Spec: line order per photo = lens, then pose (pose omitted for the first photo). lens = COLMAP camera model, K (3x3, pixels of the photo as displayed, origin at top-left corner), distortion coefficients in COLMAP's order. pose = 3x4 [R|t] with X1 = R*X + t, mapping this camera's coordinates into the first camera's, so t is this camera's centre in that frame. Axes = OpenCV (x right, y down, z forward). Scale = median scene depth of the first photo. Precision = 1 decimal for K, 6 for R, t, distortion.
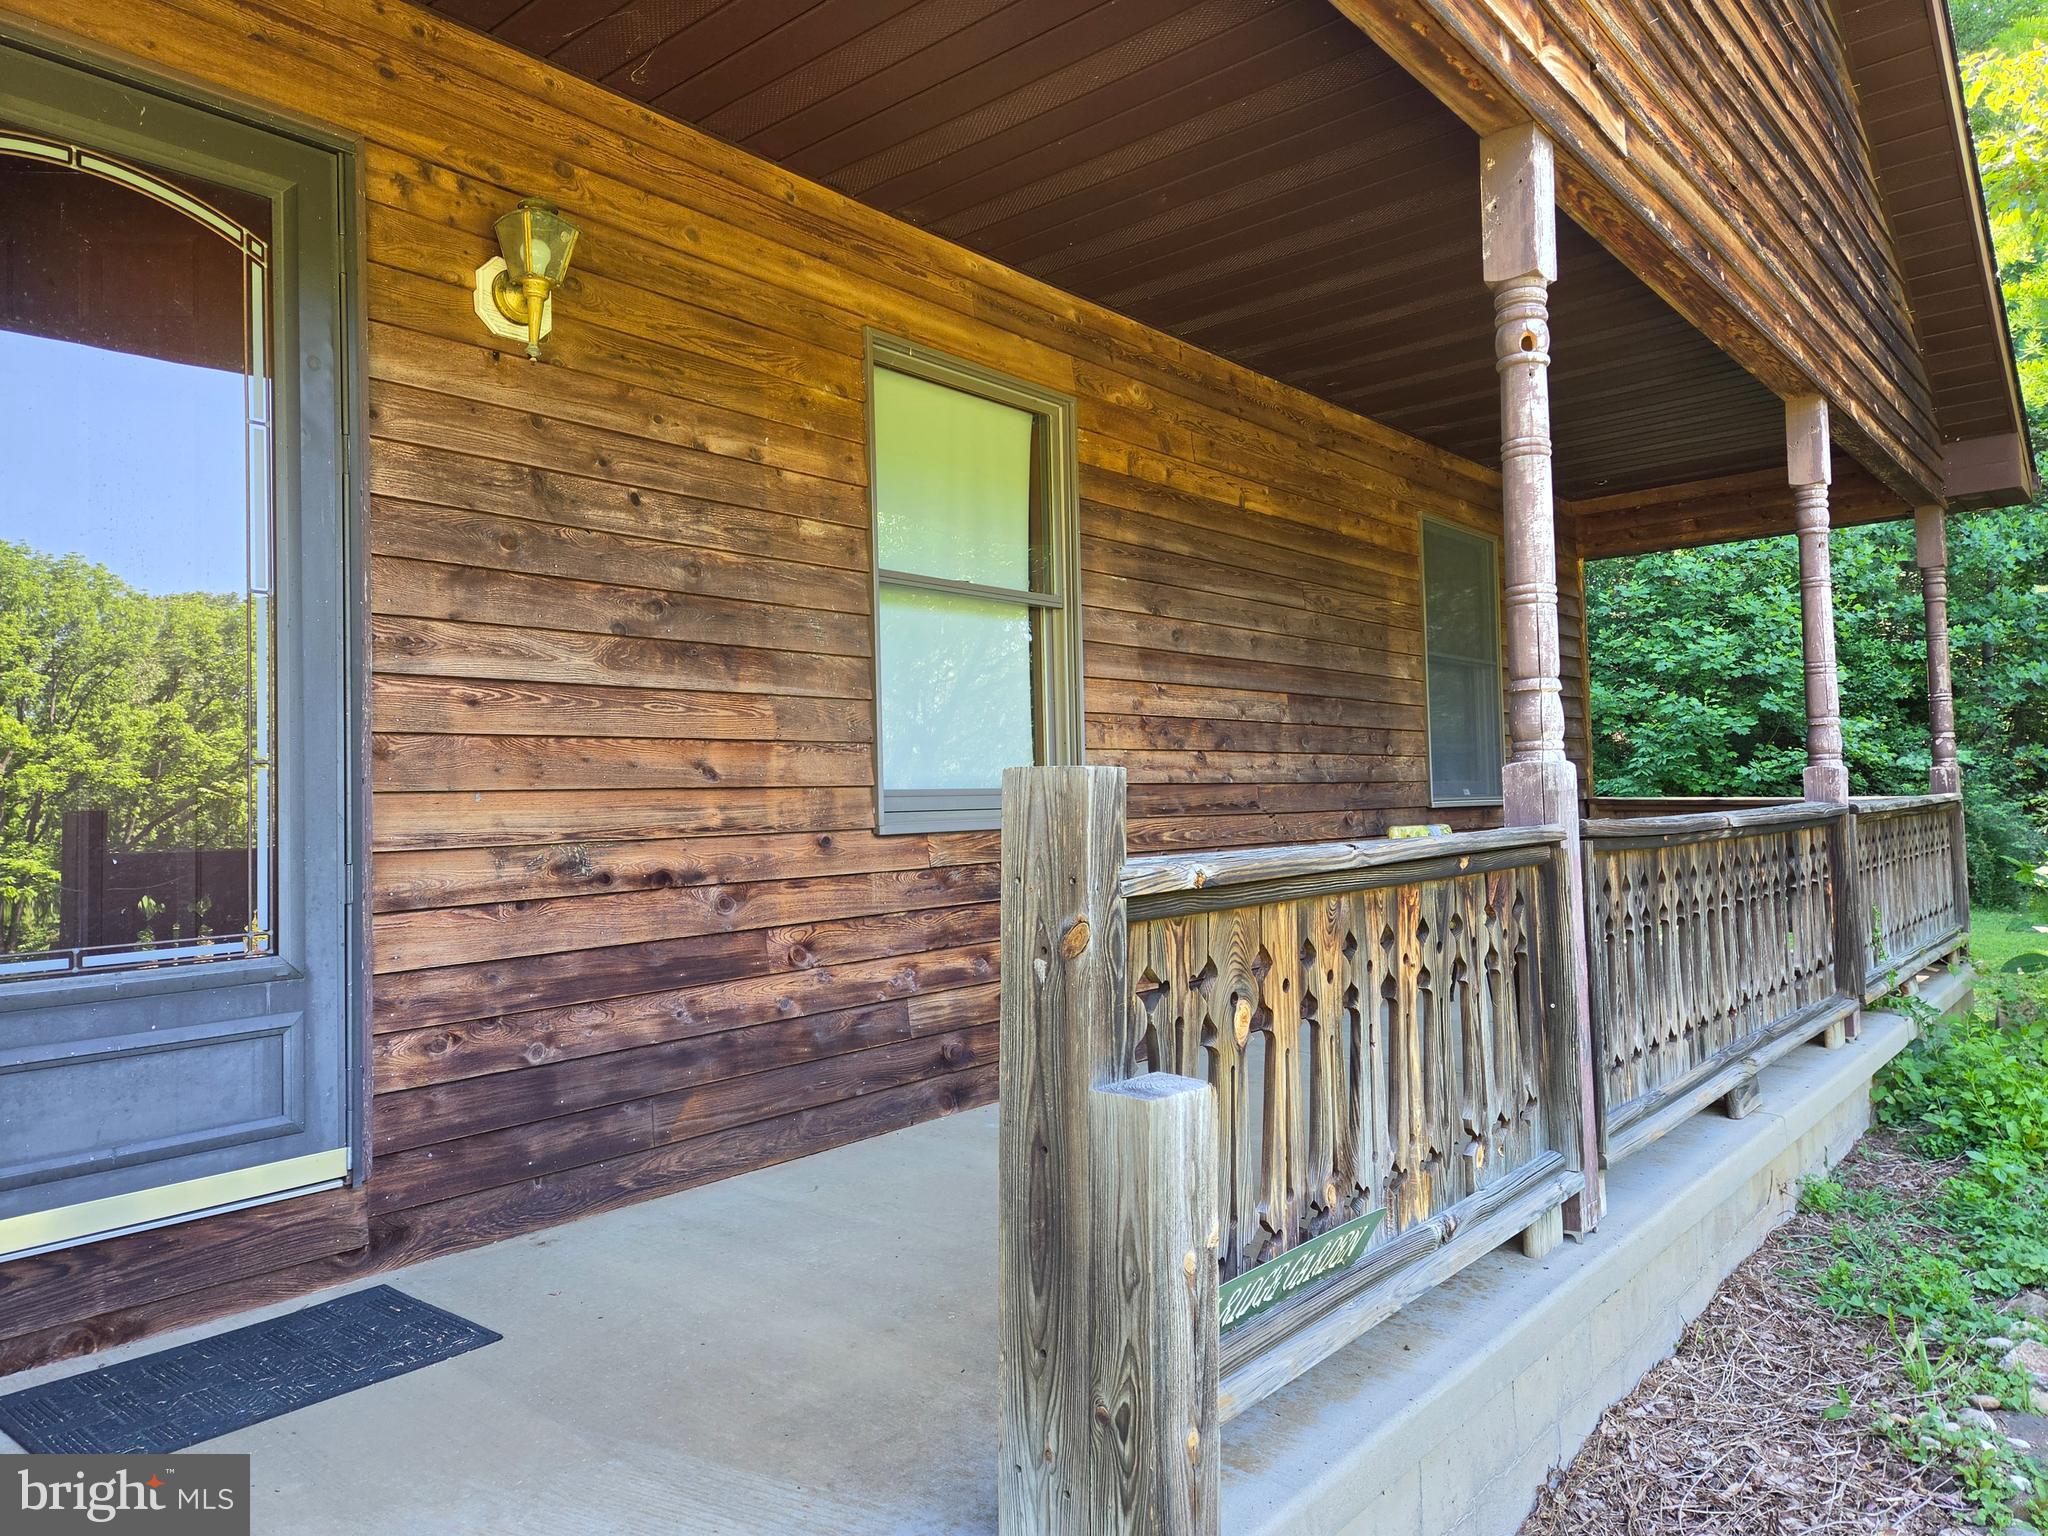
lens RADIAL K [[1377.4, 0, 1024.0], [0, 1377.4, 768.0], [0, 0, 1]] dist [0.065391, -0.000146]
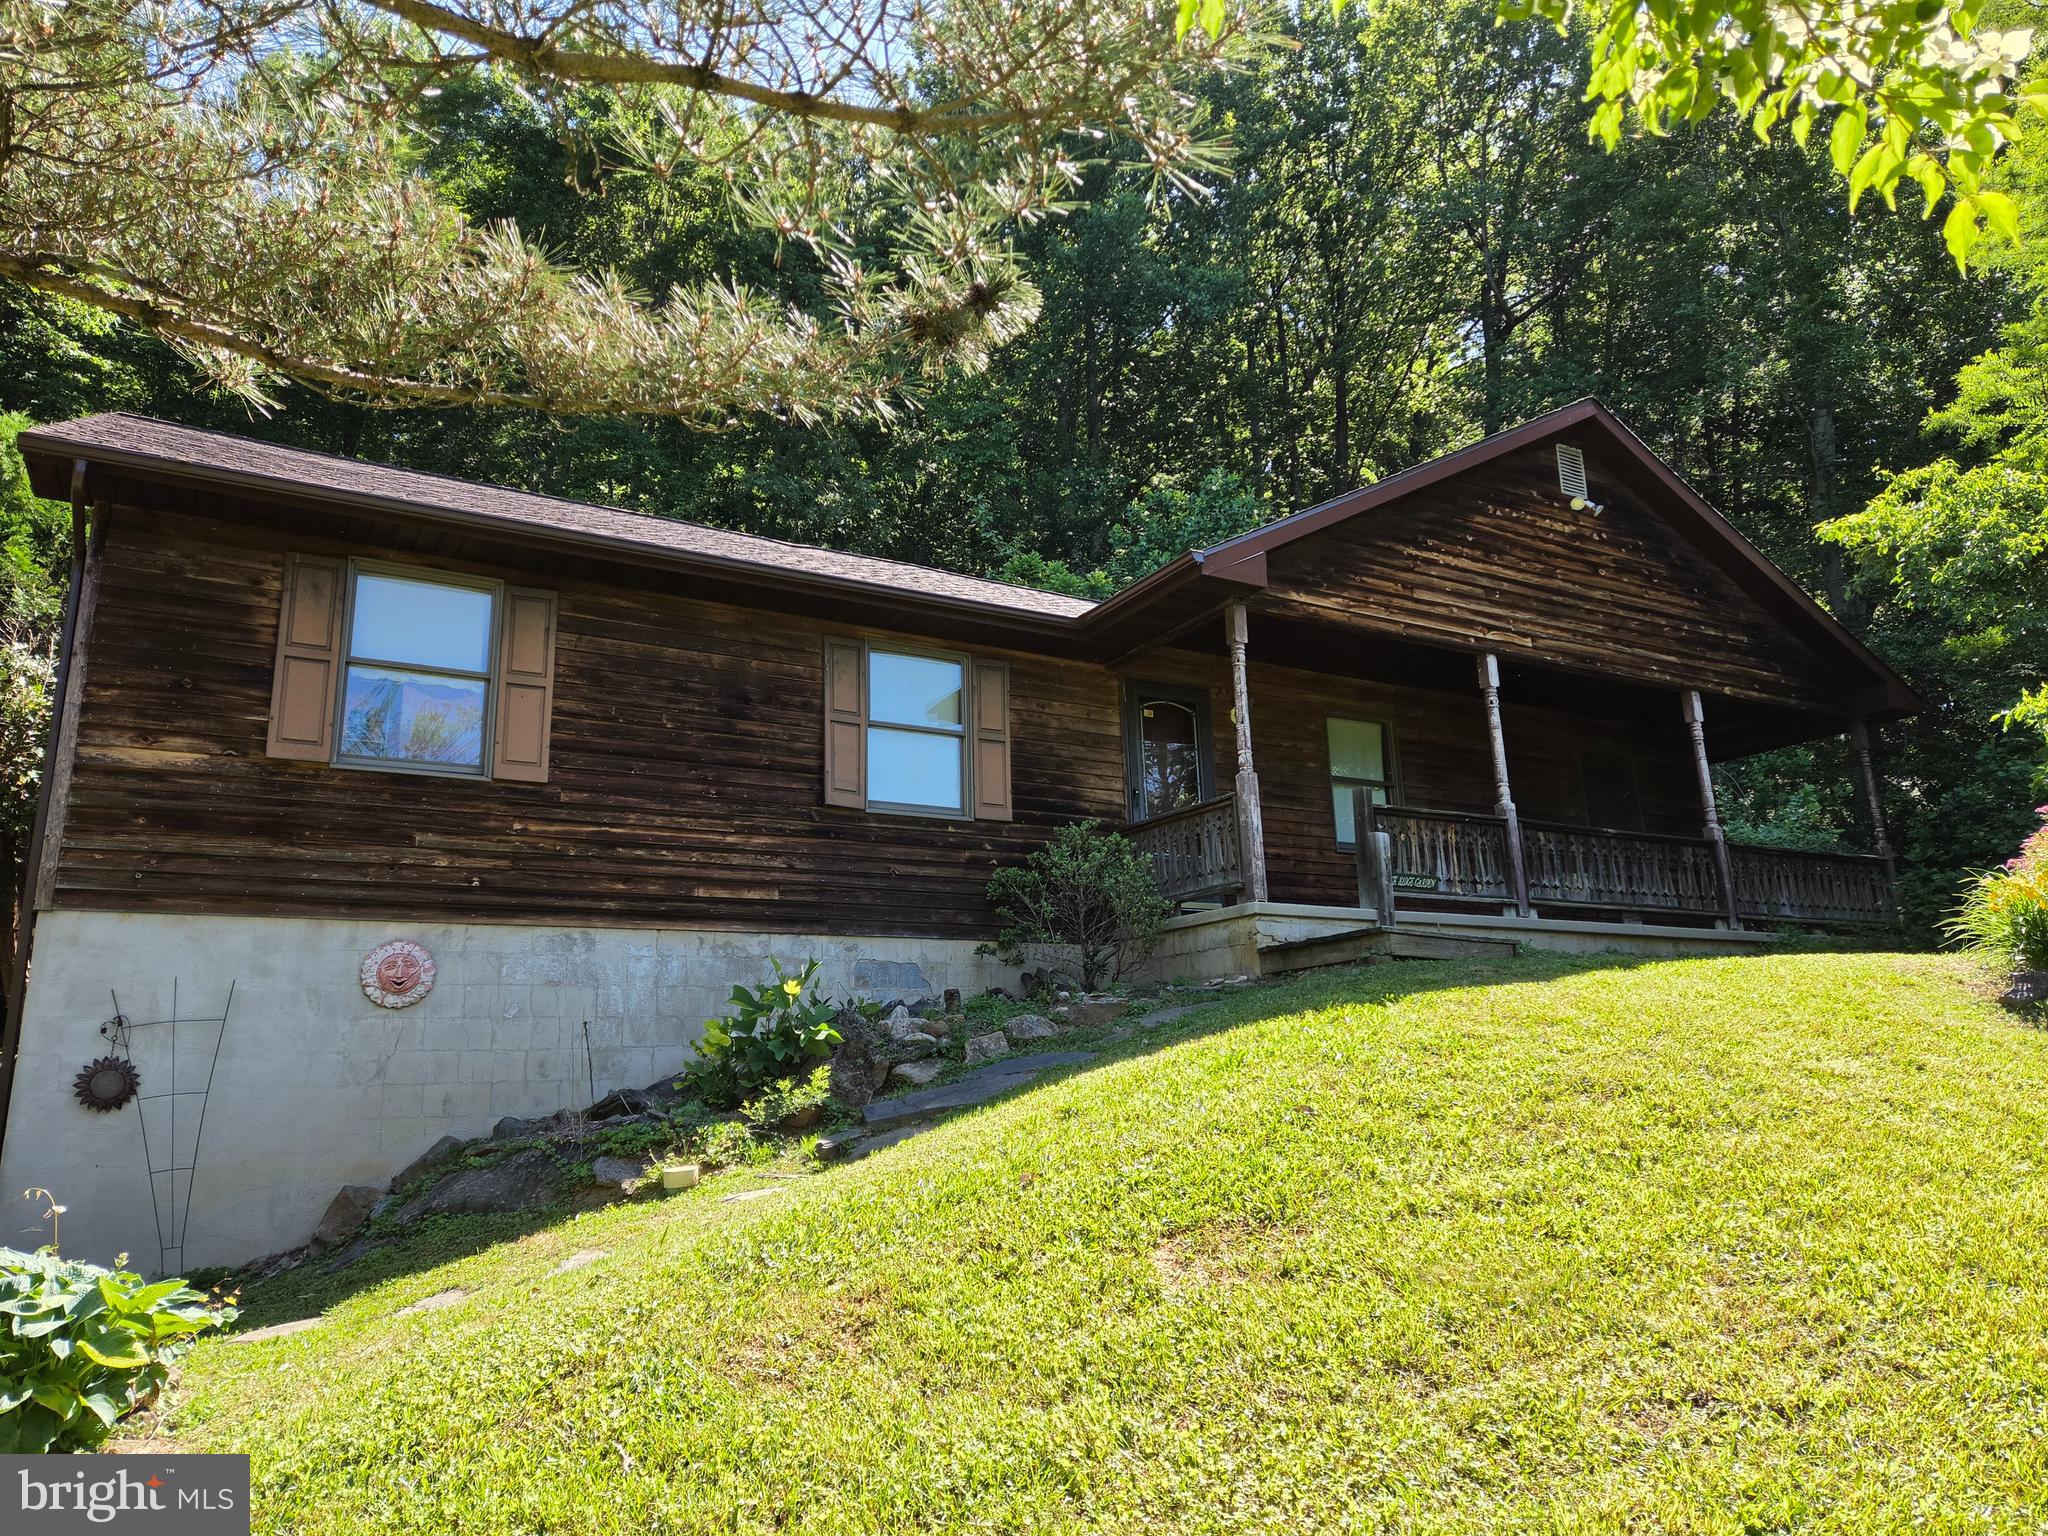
lens RADIAL K [[1377.4, 0, 1024.0], [0, 1377.4, 768.0], [0, 0, 1]] dist [0.065391, -0.000146]
pose [[0.944224, -0.084269, -0.318339, 0.372515], [0.017785, 0.978342, -0.206231, 0.744497], [0.328823, 0.189067, 0.925273, -3.383997]]
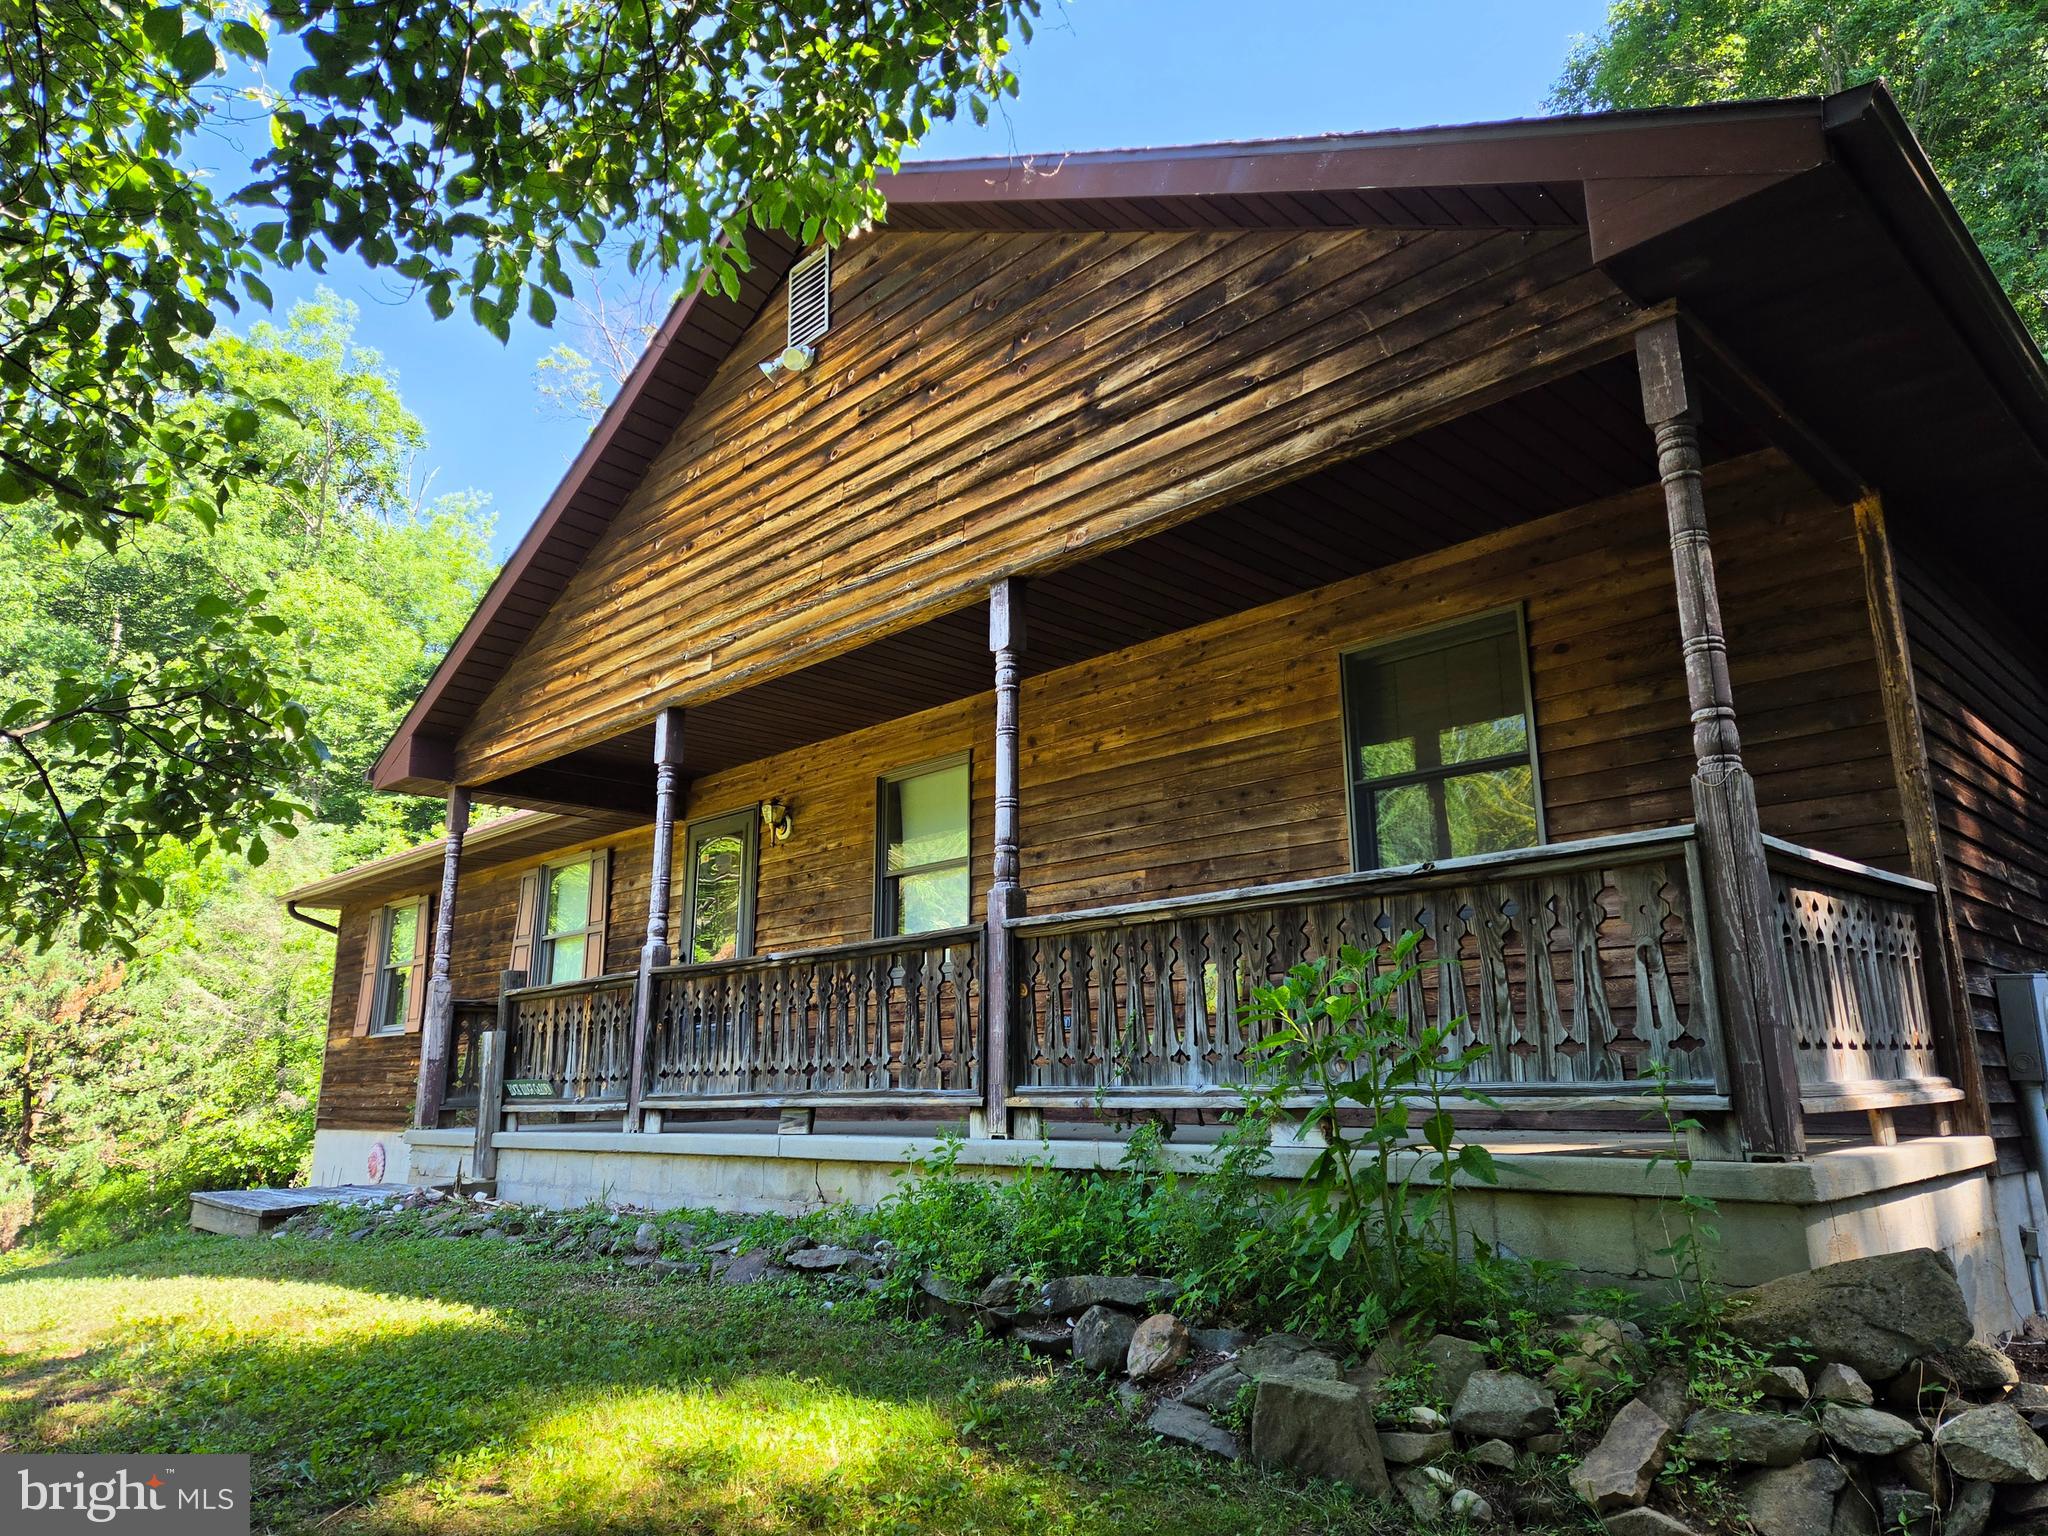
lens RADIAL K [[1377.4, 0, 1024.0], [0, 1377.4, 768.0], [0, 0, 1]] dist [0.065391, -0.000146]
pose [[-0.098699, -0.236673, -0.966563, 3.006104], [-0.000114, 0.971309, -0.237823, 0.300912], [0.995117, -0.023363, -0.095894, 2.048624]]
